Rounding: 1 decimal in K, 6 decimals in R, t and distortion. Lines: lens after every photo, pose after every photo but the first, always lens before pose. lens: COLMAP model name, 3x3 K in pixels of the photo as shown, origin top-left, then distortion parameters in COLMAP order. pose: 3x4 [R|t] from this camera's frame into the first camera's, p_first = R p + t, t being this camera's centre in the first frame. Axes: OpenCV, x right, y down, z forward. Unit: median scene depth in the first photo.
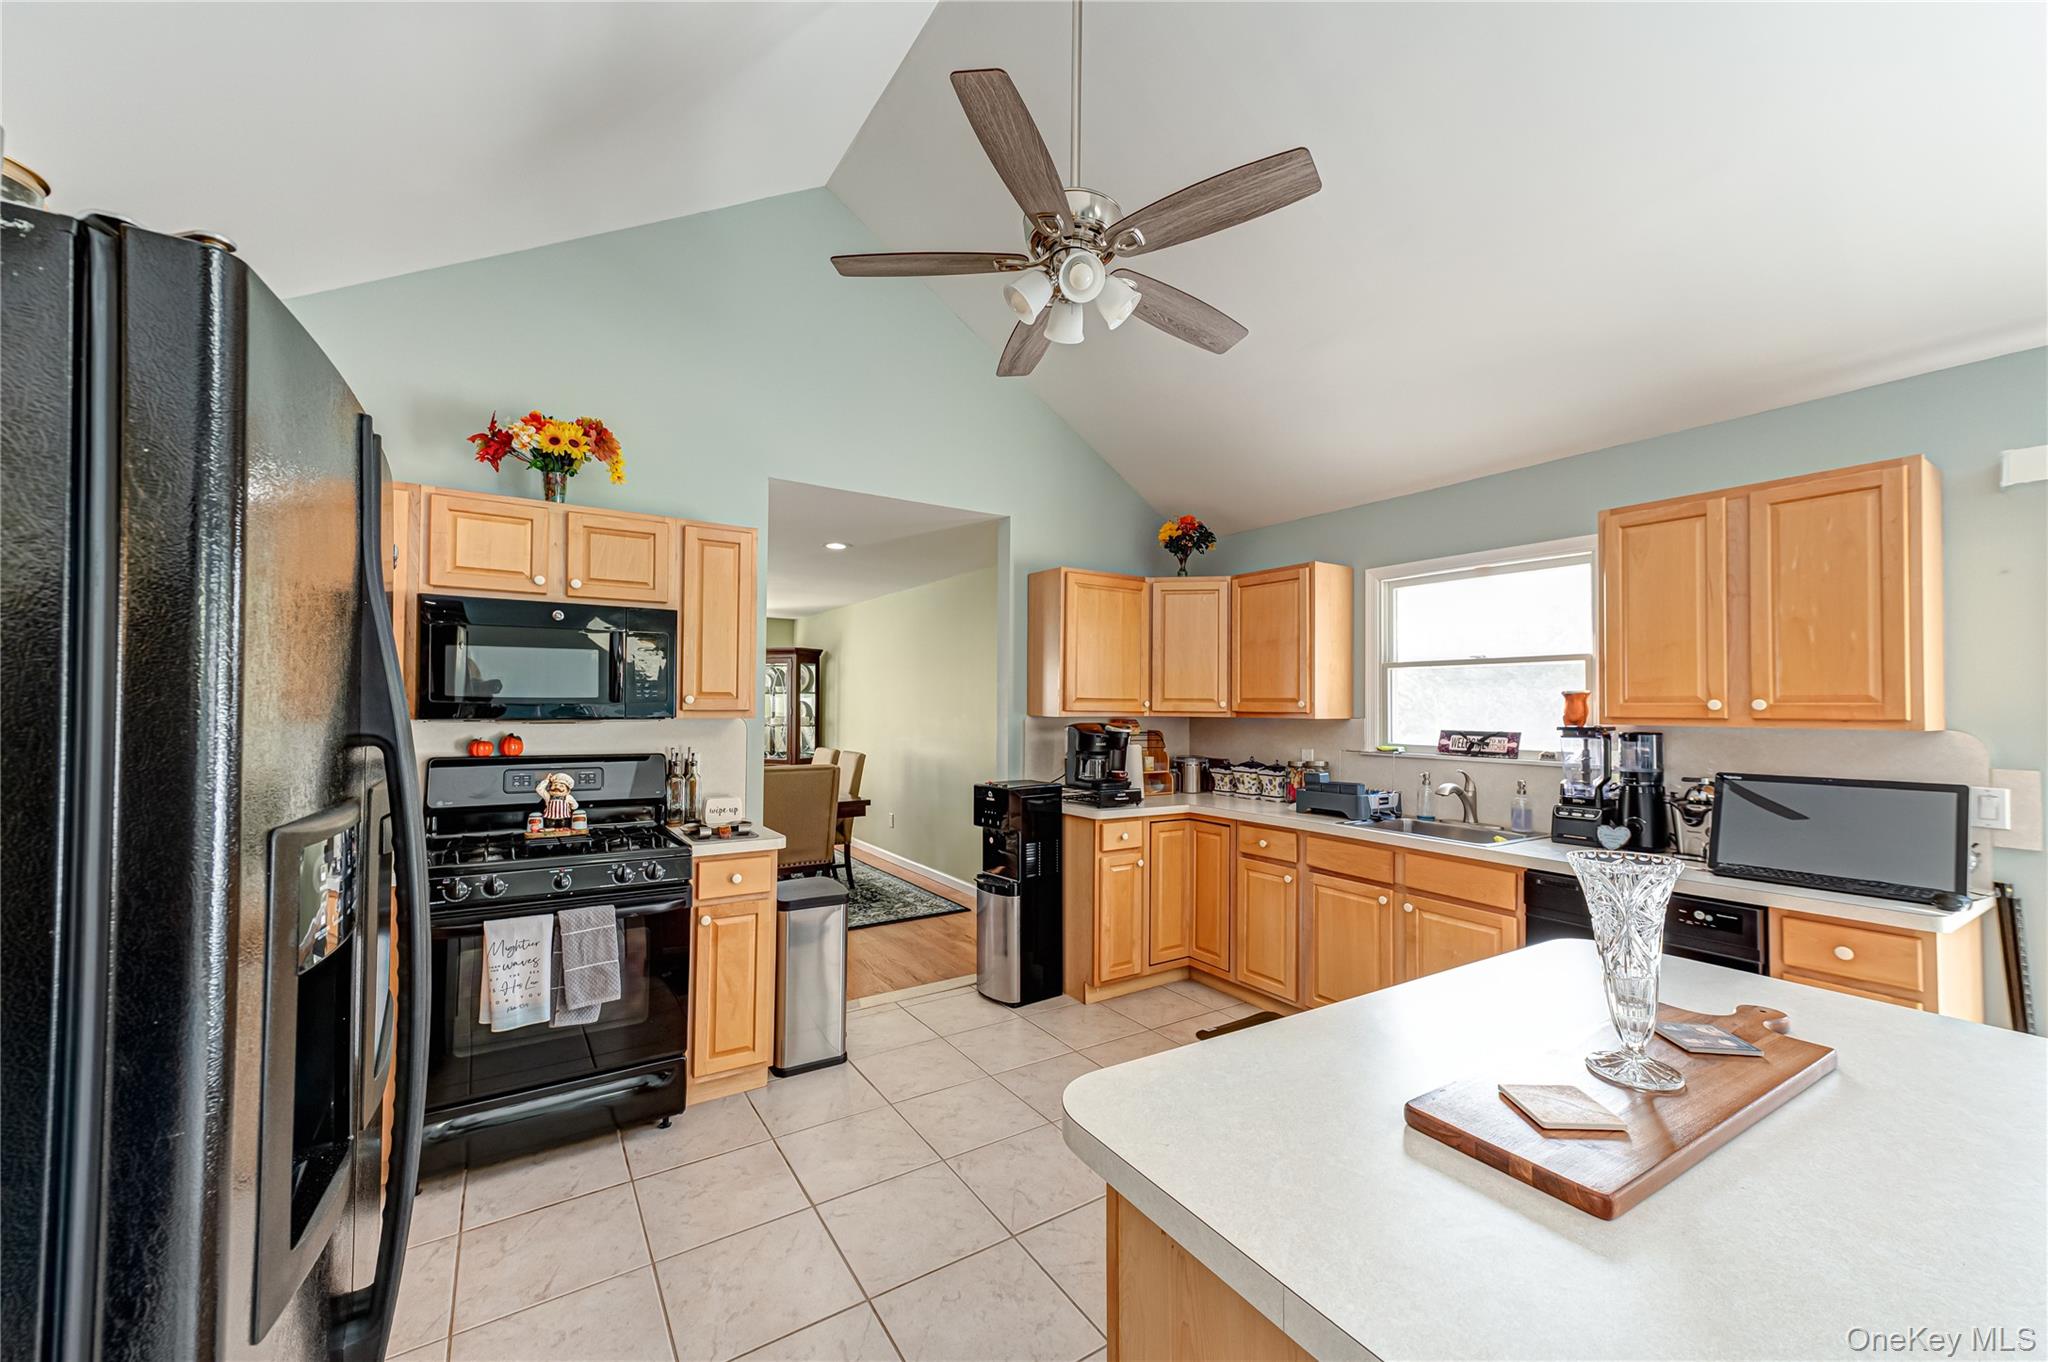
lens RADIAL K [[786.9, 0, 1029.8], [0, 786.9, 689.8], [0, 0, 1]] dist [0.013272, -0.000559]
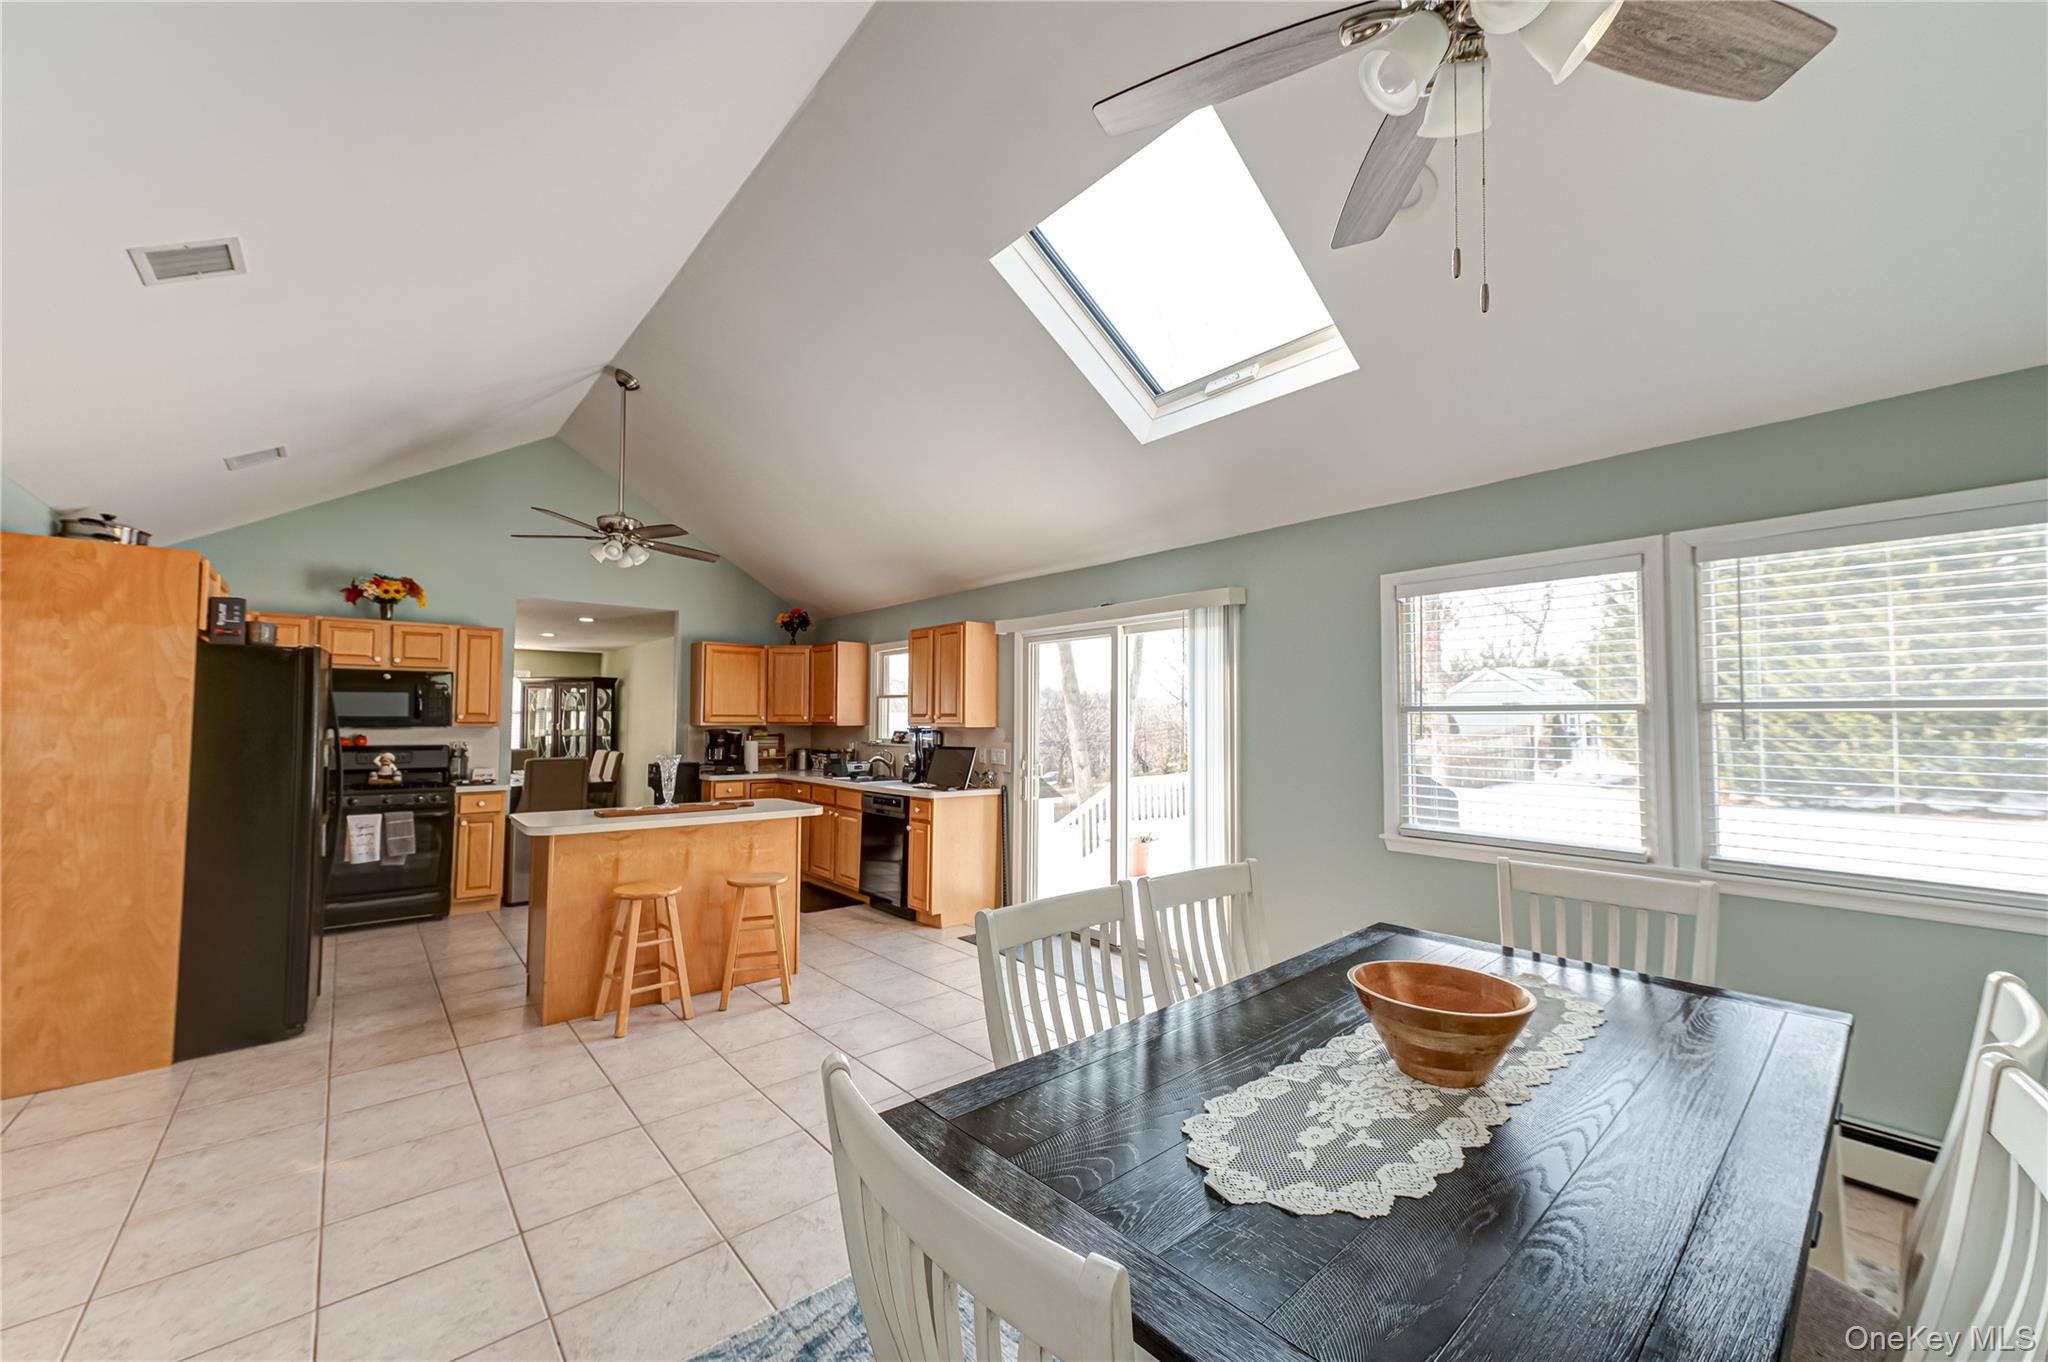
lens RADIAL K [[786.9, 0, 1029.8], [0, 786.9, 689.8], [0, 0, 1]] dist [0.013272, -0.000559]
pose [[0.991689, 0.000908, 0.128652, 0.747115], [0.001374, 0.999843, -0.017648, -0.018740], [-0.128648, 0.017678, 0.991533, -1.183849]]
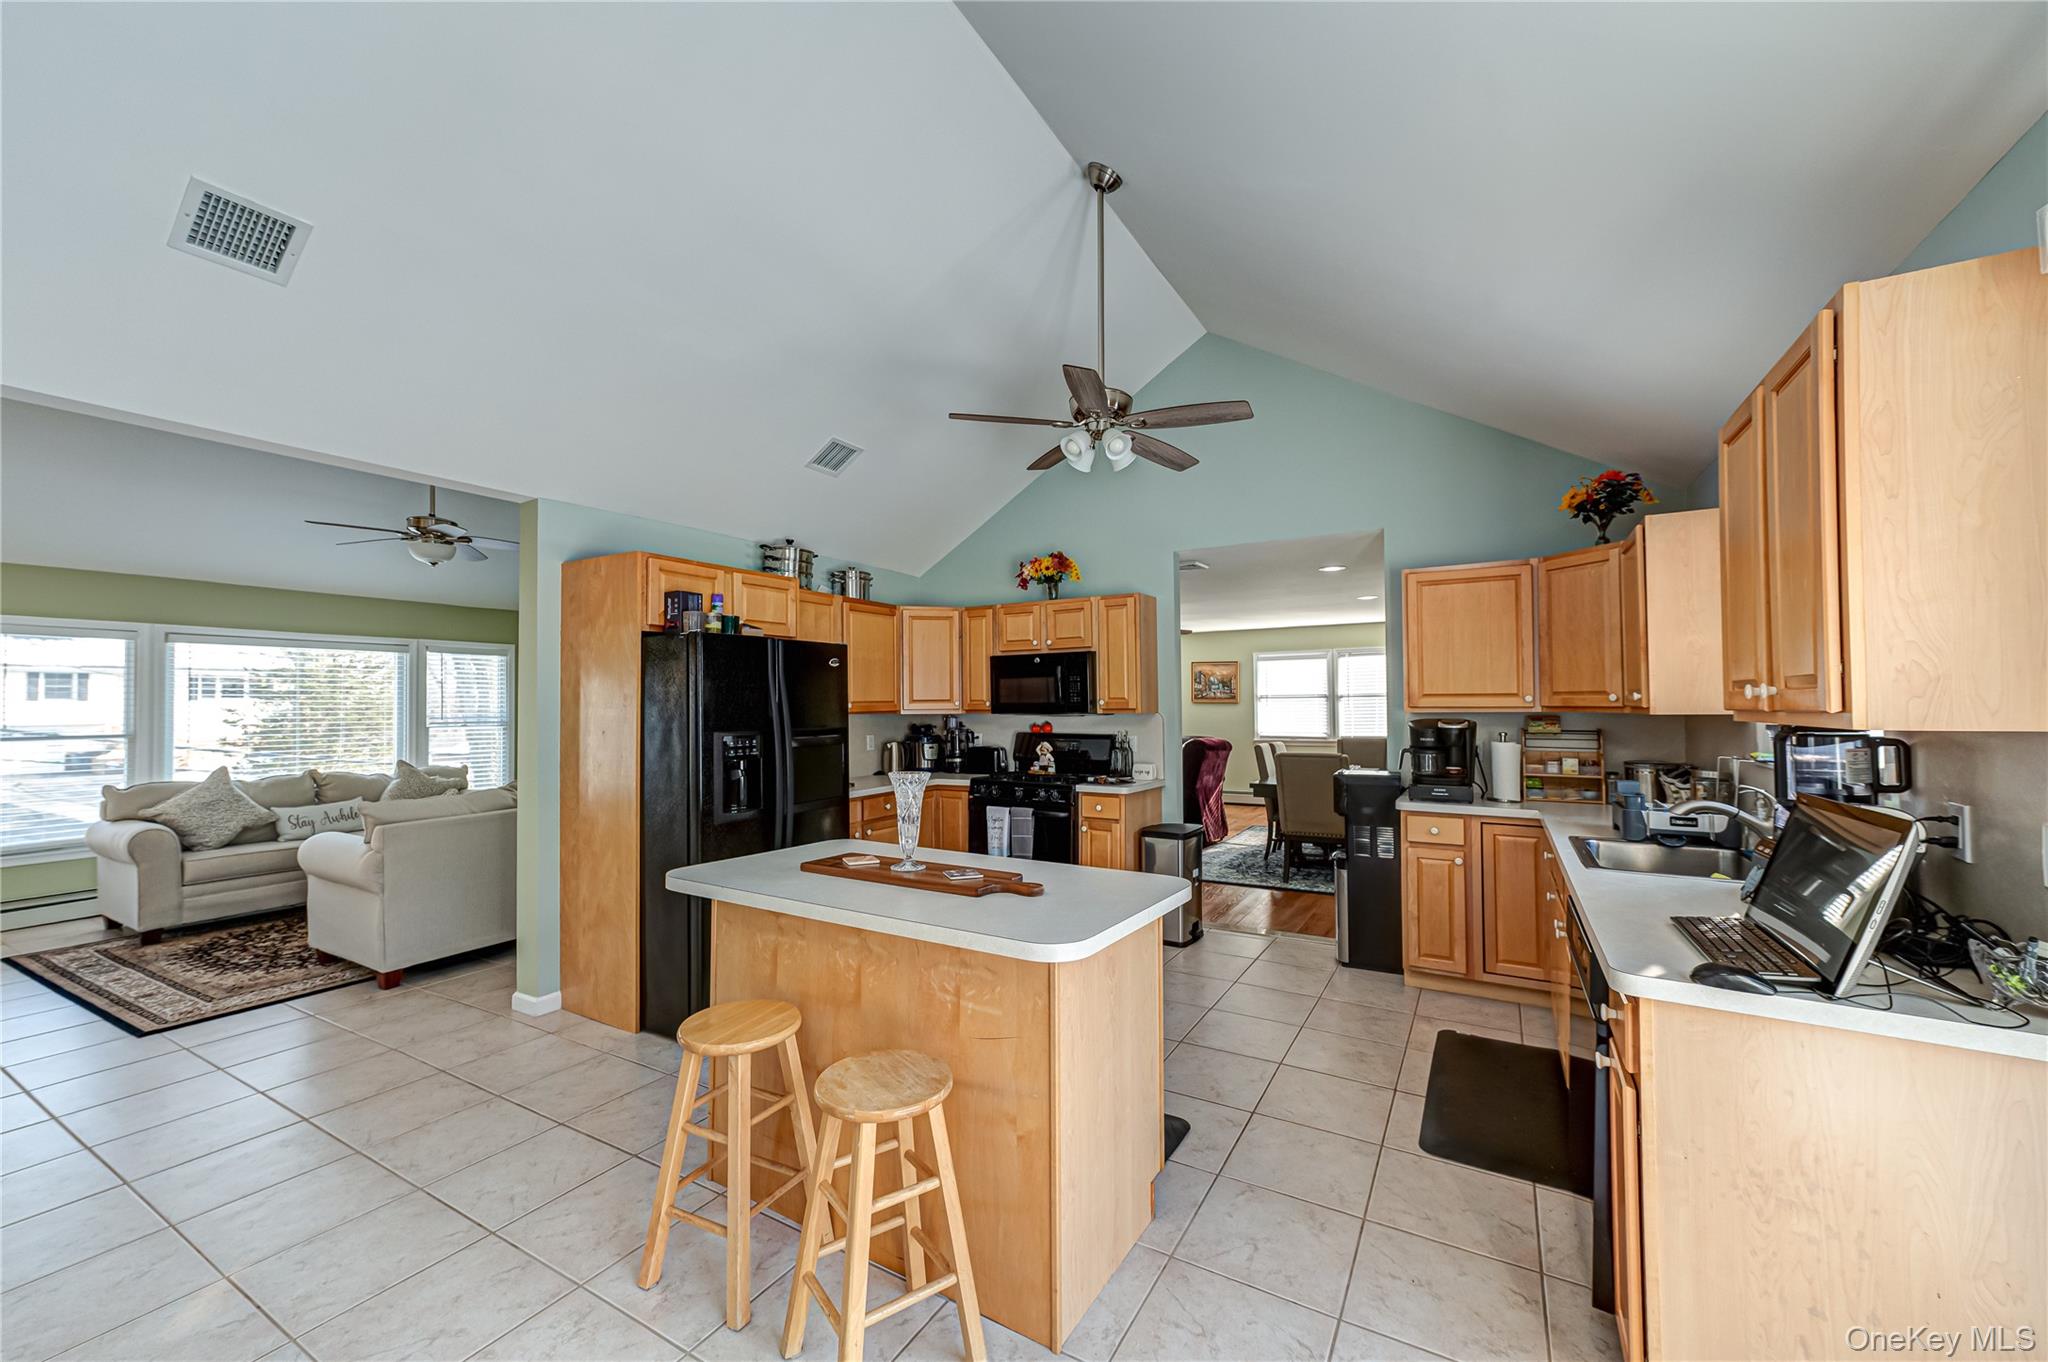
lens RADIAL K [[786.9, 0, 1029.8], [0, 786.9, 689.8], [0, 0, 1]] dist [0.013272, -0.000559]
pose [[0.441361, -0.027494, -0.896908, 1.047046], [0.029418, 0.999437, -0.016161, 0.008003], [0.896847, -0.019252, 0.441921, 0.115360]]
